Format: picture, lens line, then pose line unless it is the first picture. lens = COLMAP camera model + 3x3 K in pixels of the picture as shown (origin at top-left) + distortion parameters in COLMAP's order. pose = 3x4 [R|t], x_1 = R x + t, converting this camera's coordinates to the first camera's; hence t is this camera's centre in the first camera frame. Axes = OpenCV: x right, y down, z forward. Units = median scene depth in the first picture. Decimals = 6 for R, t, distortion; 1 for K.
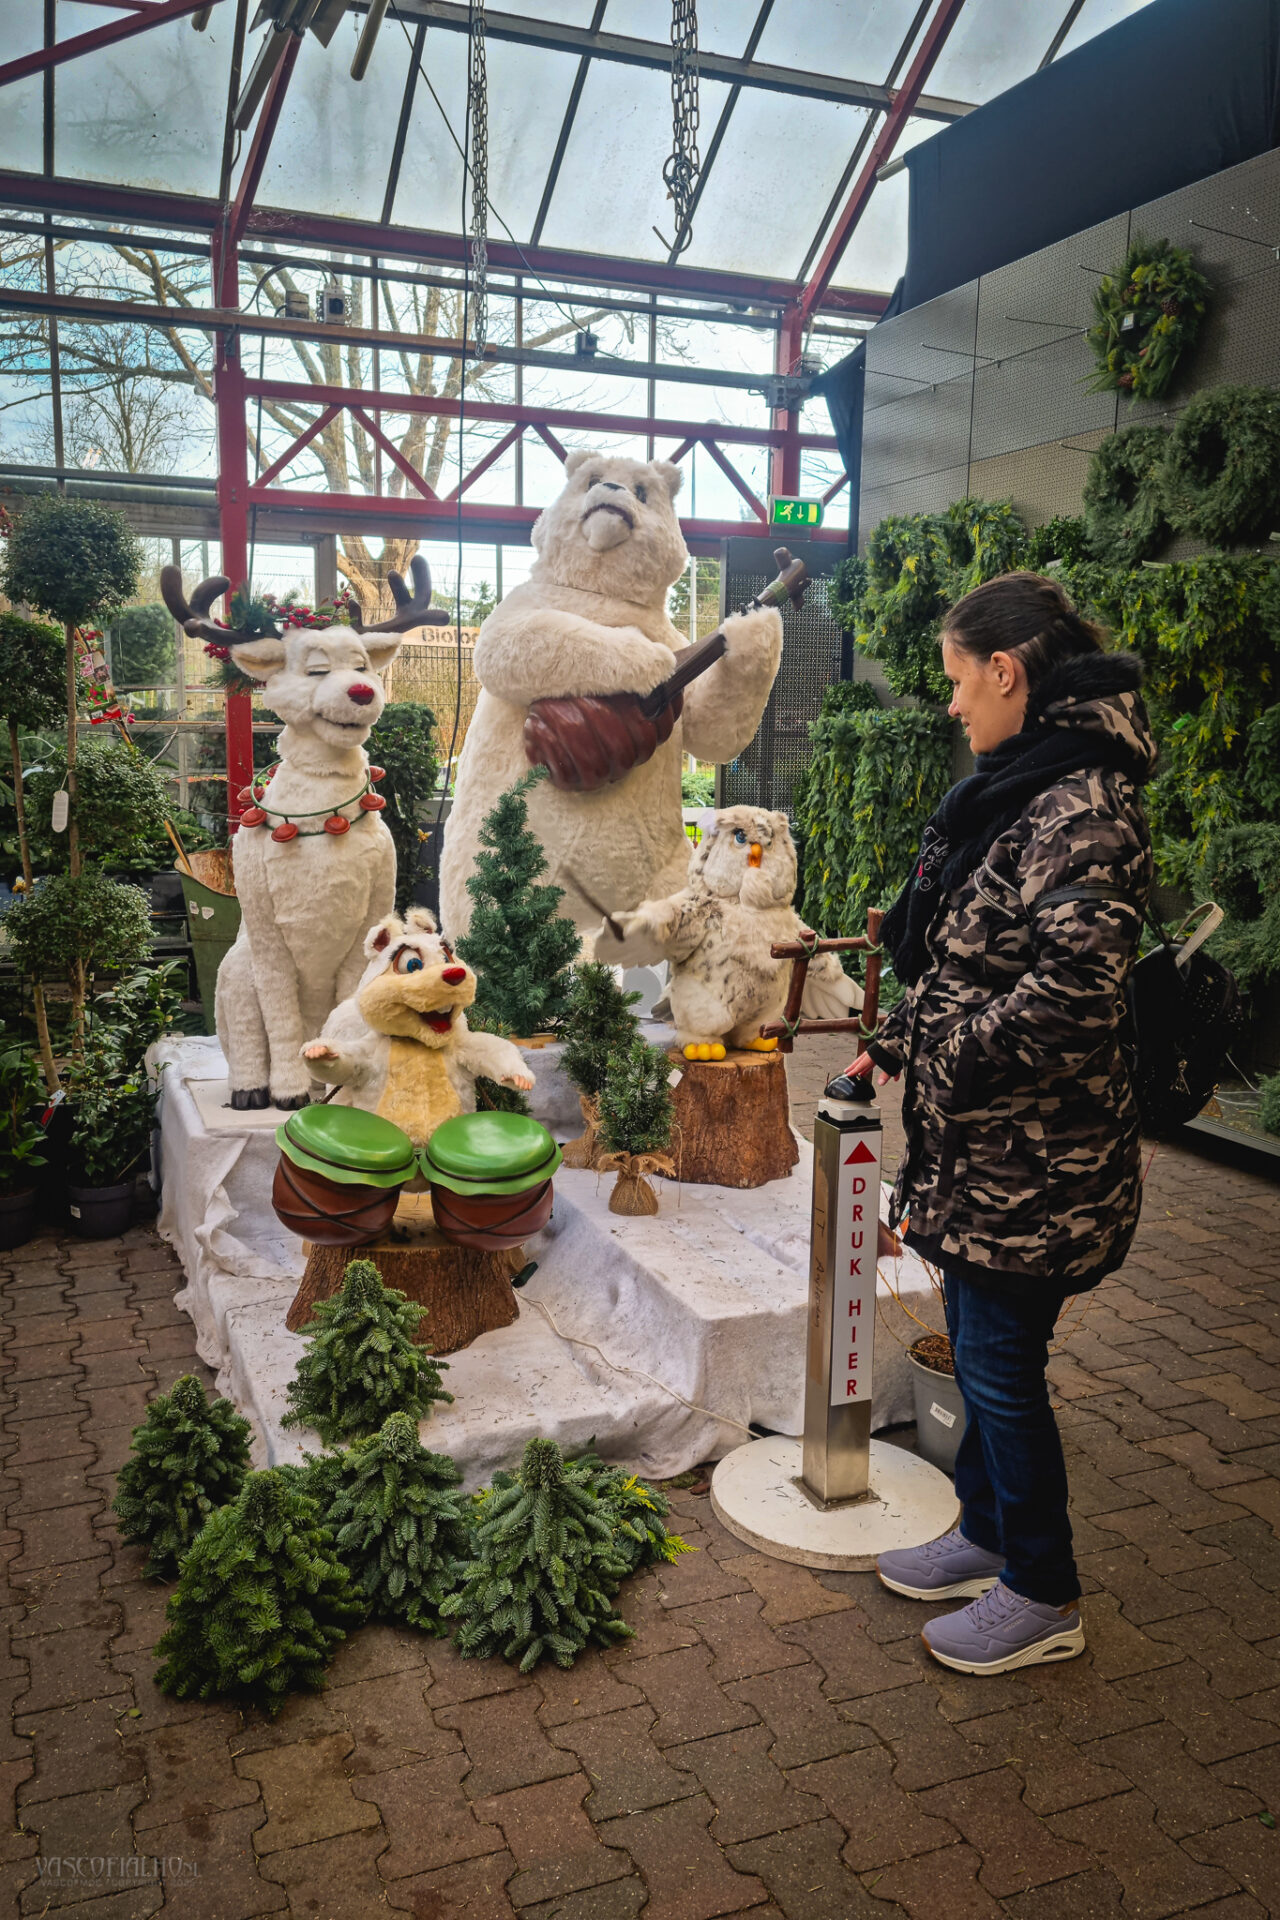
lens RADIAL K [[1488.6, 0, 640.0], [0, 1488.6, 960.0], [0, 0, 1]] dist [0.101581, -0.123237]
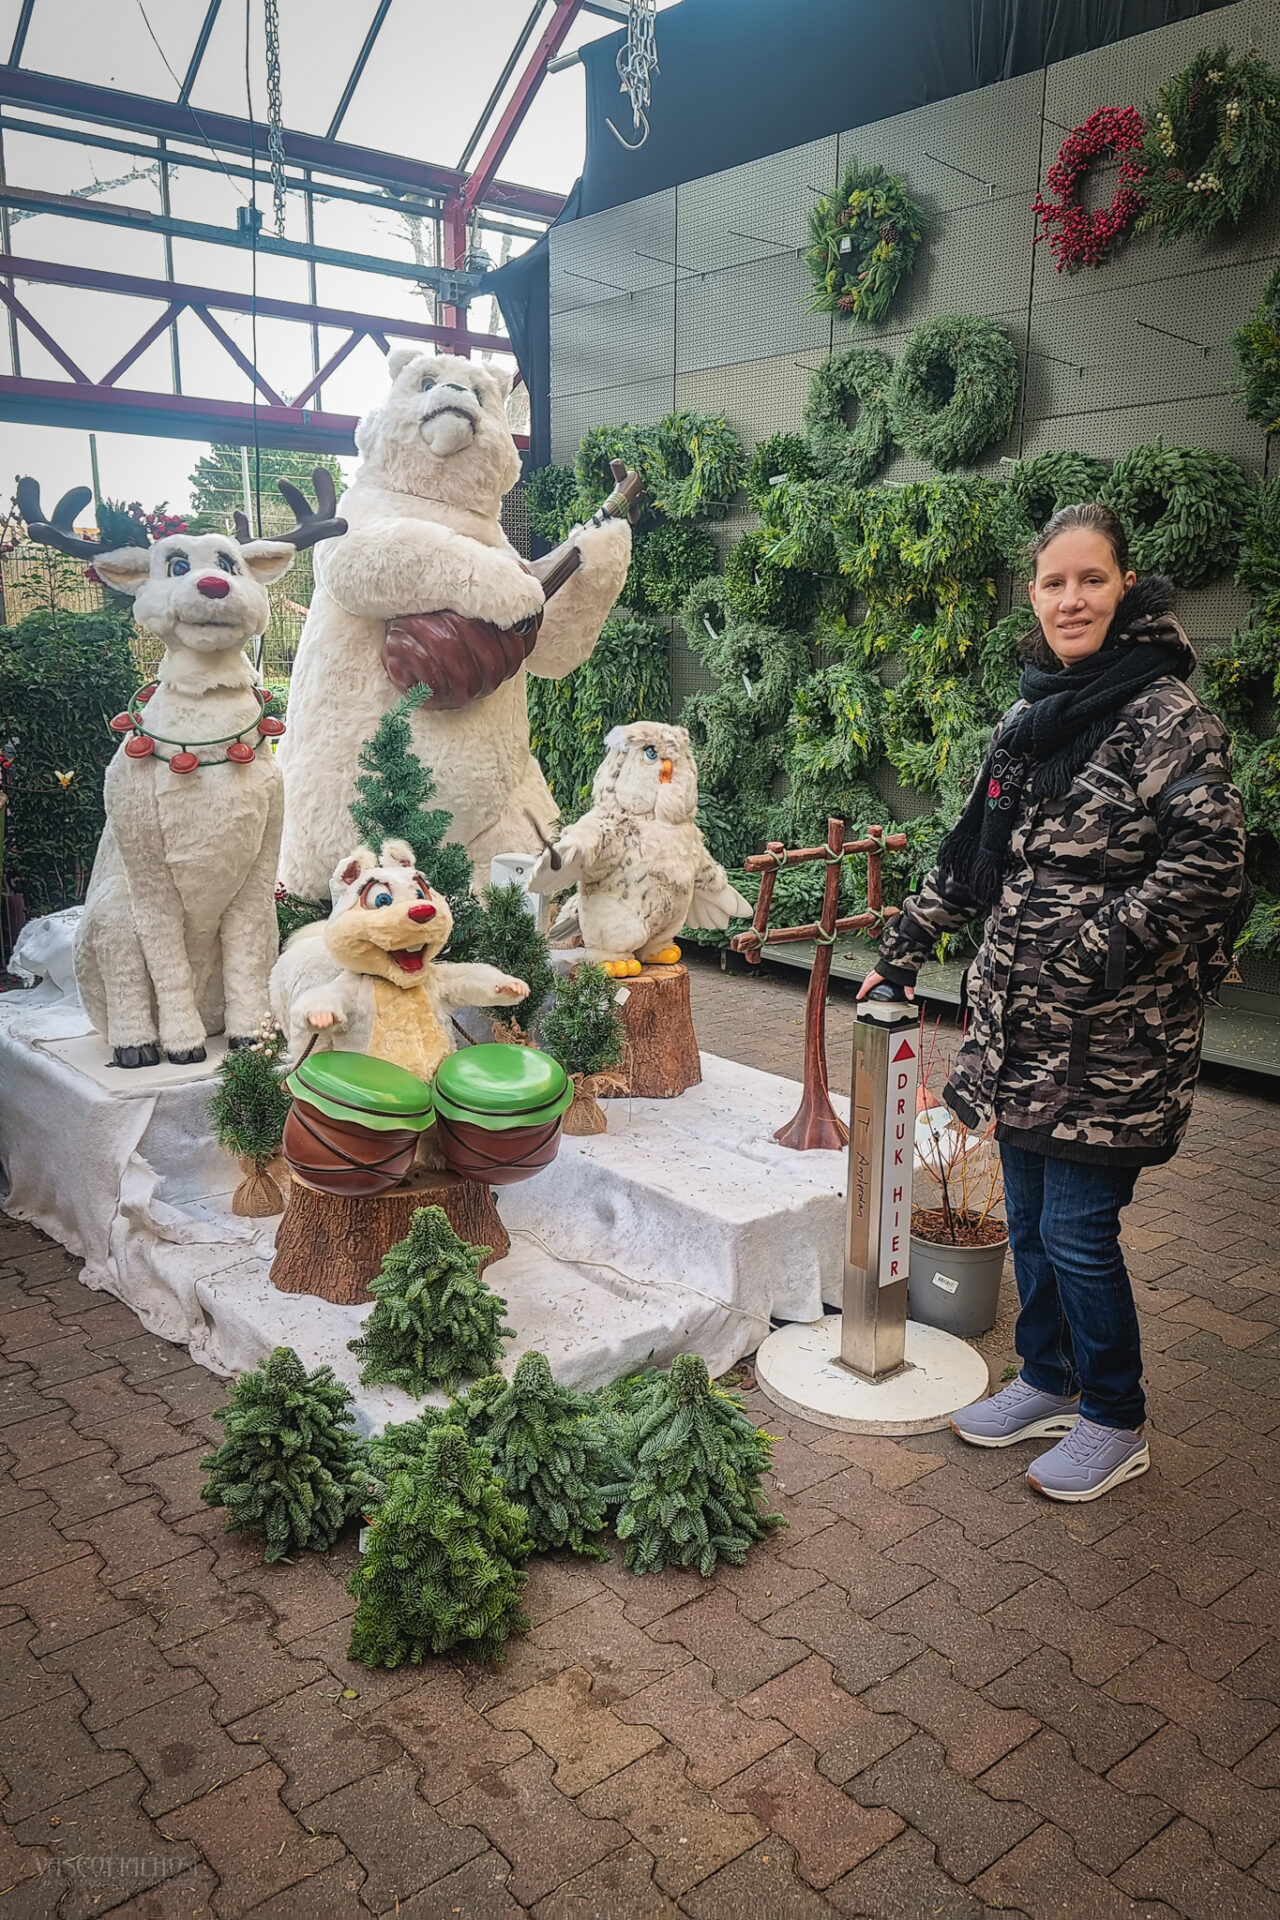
lens RADIAL K [[1488.6, 0, 640.0], [0, 1488.6, 960.0], [0, 0, 1]] dist [0.101581, -0.123237]
pose [[0.952486, -0.071423, 0.296090, -0.243128], [0.053459, 0.996229, 0.068341, -0.012488], [-0.299855, -0.049265, 0.952712, 0.034371]]
